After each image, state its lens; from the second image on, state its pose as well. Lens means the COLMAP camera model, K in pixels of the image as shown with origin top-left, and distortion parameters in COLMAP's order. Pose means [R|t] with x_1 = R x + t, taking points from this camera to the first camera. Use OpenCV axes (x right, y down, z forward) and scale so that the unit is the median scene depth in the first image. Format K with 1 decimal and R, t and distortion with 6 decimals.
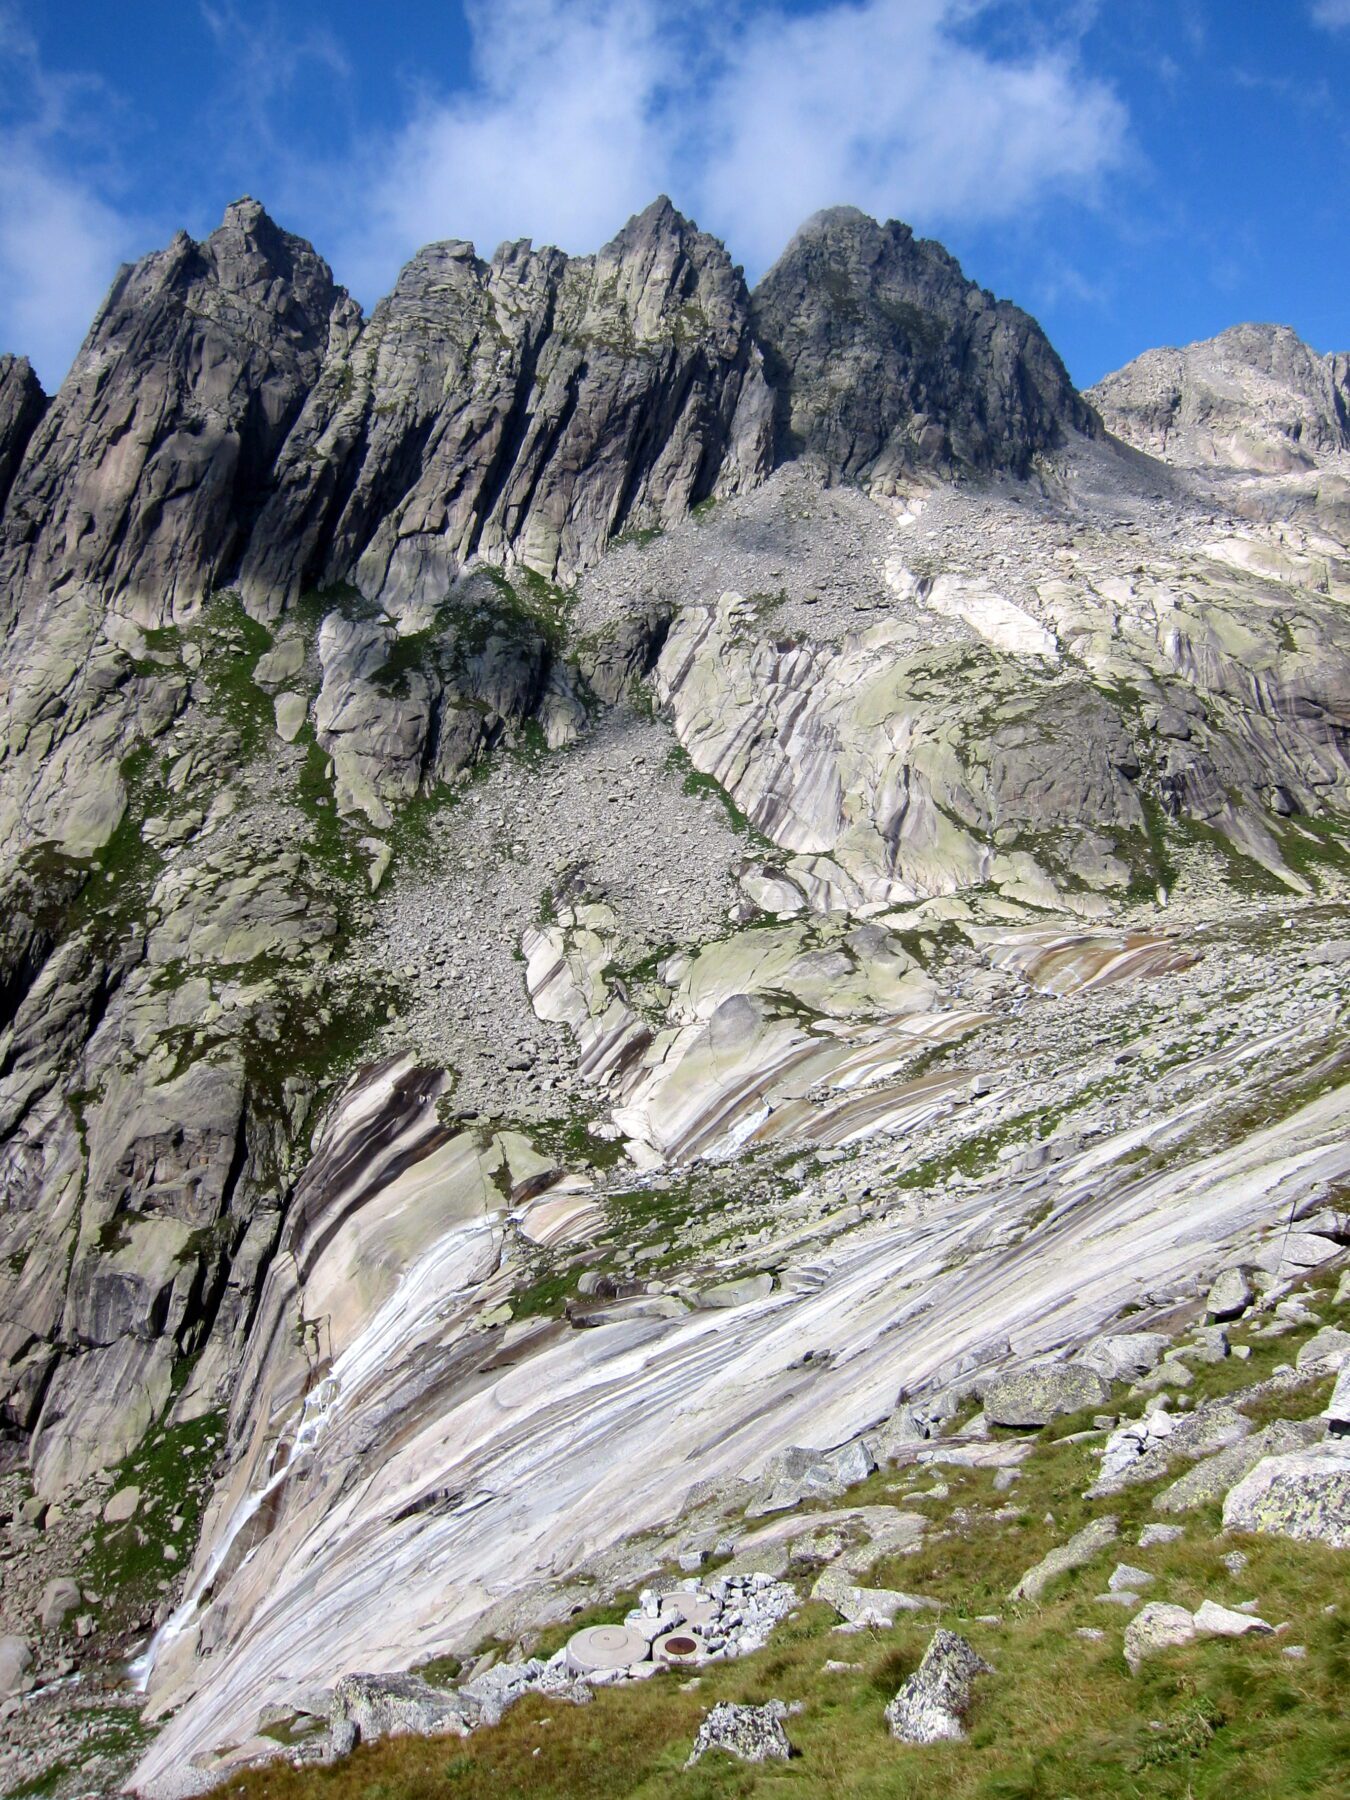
lens RADIAL K [[1489.3, 0, 675.0], [0, 1489.3, 900.0], [0, 0, 1]] dist [-0.068699, 0.032948]
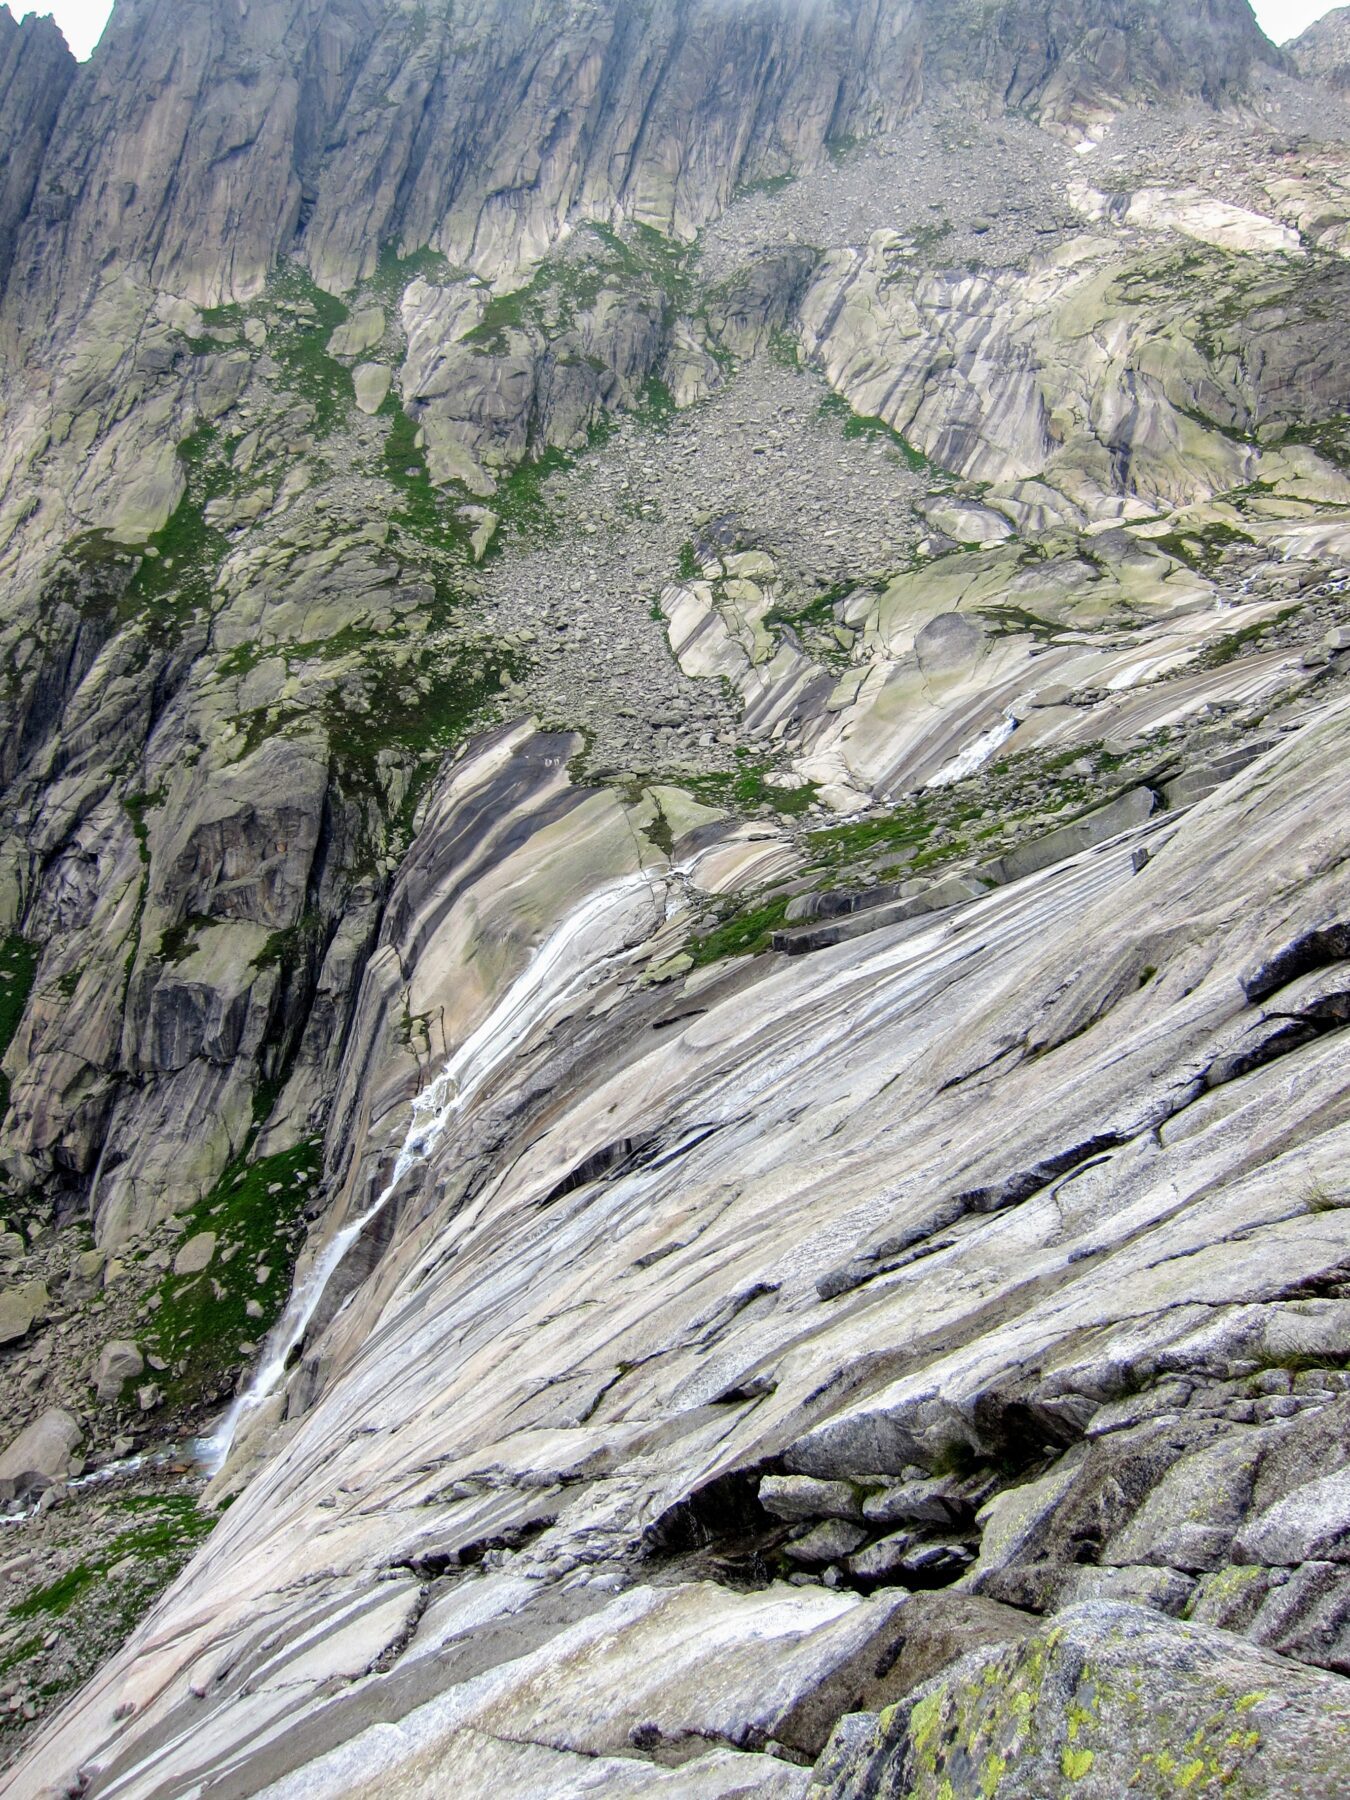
lens RADIAL K [[1489.3, 0, 675.0], [0, 1489.3, 900.0], [0, 0, 1]] dist [-0.068699, 0.032948]
pose [[0.996778, -0.027534, -0.075338, -0.039581], [0.035678, 0.993403, 0.108982, 0.107117], [0.071841, -0.111318, 0.991185, 0.183316]]
